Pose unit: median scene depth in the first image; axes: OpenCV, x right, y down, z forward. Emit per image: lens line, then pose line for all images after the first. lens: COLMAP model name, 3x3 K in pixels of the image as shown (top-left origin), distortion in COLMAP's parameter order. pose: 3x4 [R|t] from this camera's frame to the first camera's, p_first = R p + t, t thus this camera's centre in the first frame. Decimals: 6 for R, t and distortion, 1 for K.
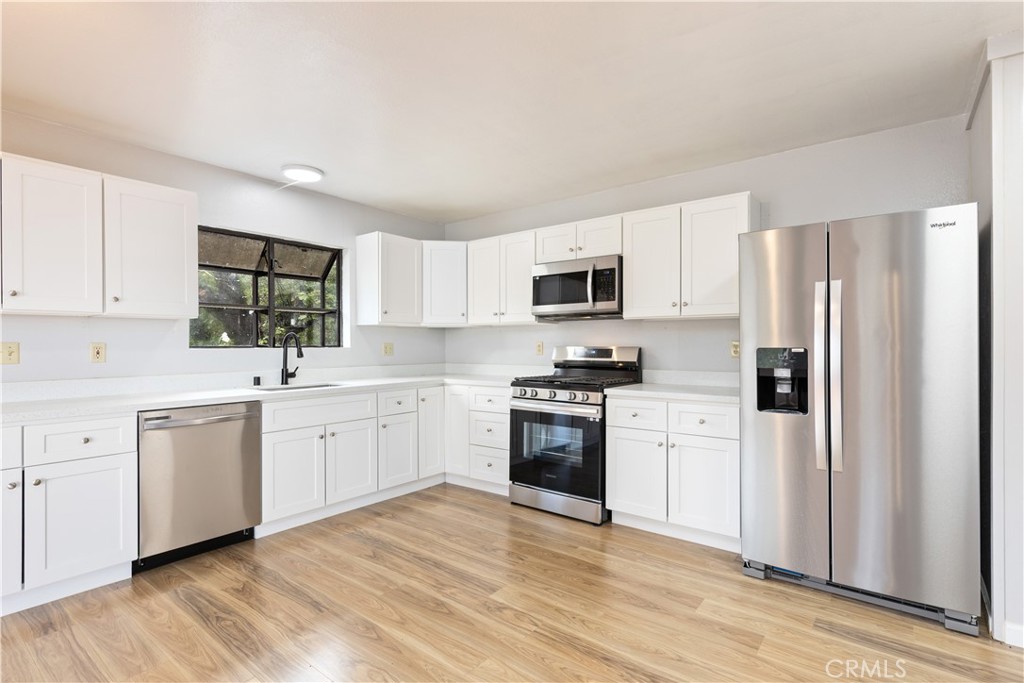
lens RADIAL K [[491.3, 0, 512.9], [0, 491.3, 343.7], [0, 0, 1]] dist [0.000873, -0.001773]
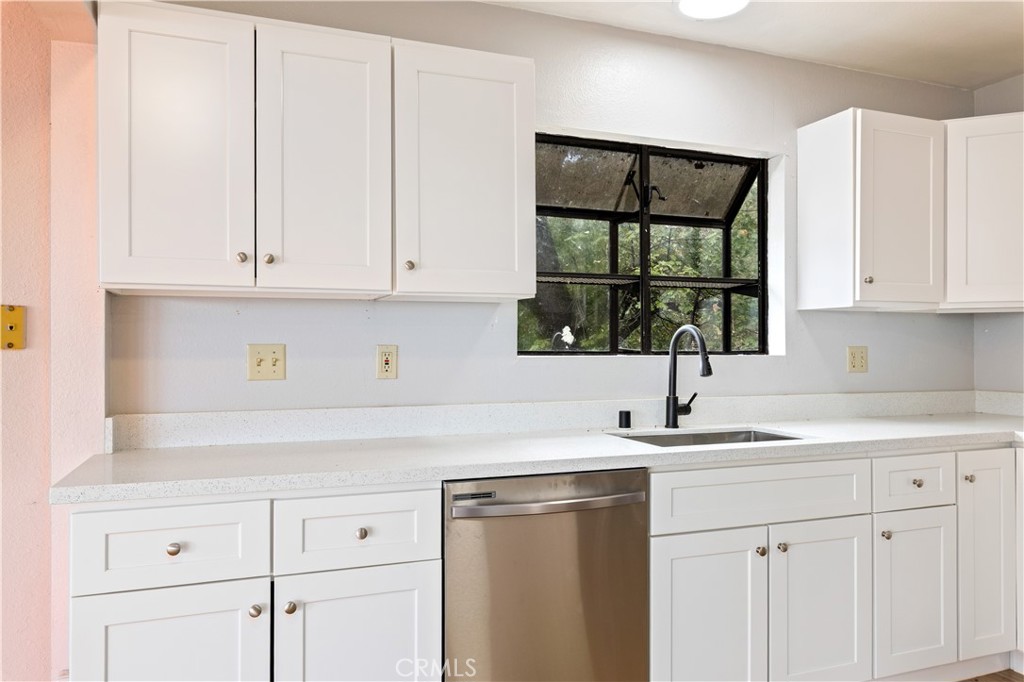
lens RADIAL K [[727.9, 0, 514.9], [0, 727.9, 337.3], [0, 0, 1]] dist [0.000609, -0.001826]
pose [[0.856185, -0.001549, -0.516667, -0.212196], [-0.004037, 0.999945, -0.009687, -0.002461], [0.516654, 0.010380, 0.856131, 0.268220]]
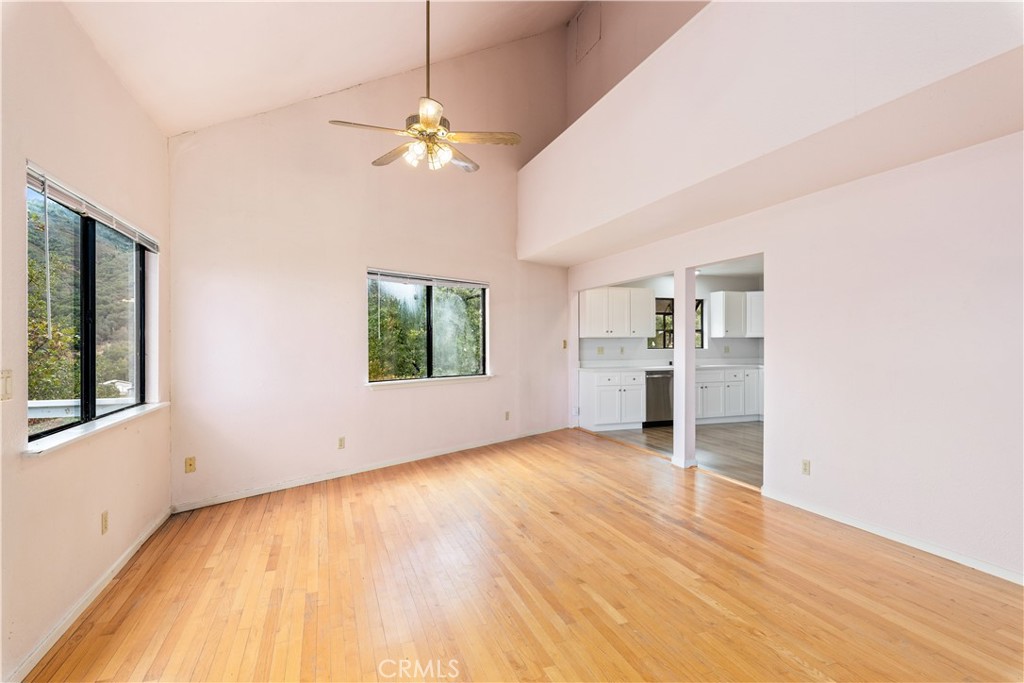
lens RADIAL K [[540.2, 0, 515.8], [0, 540.2, 344.1], [0, 0, 1]] dist [0.001809, 0.001202]
pose [[0.851169, 0.000239, -0.524892, 0.180911], [0.001429, 0.999995, 0.002773, -0.020877], [0.524890, -0.003111, 0.851164, -1.462096]]
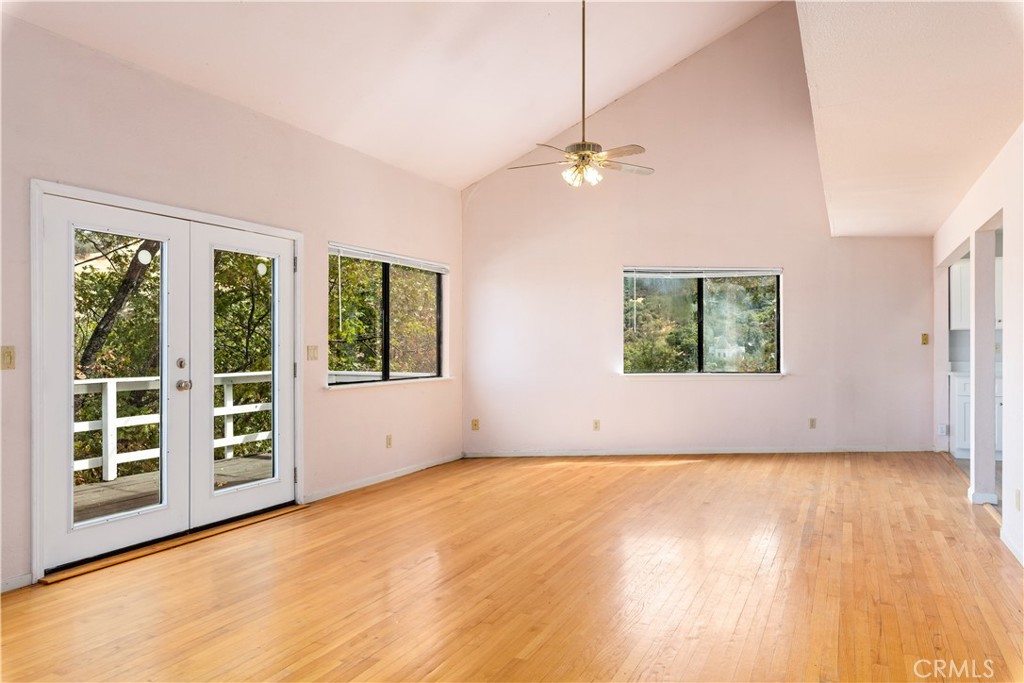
lens RADIAL K [[680.4, 0, 509.8], [0, 680.4, 345.8], [0, 0, 1]] dist [-0.008056, -0.003020]
pose [[0.210567, 0.007476, -0.977551, 0.969336], [0.000561, 0.999970, 0.007768, -0.009698], [0.977579, -0.002184, 0.210556, -1.166899]]
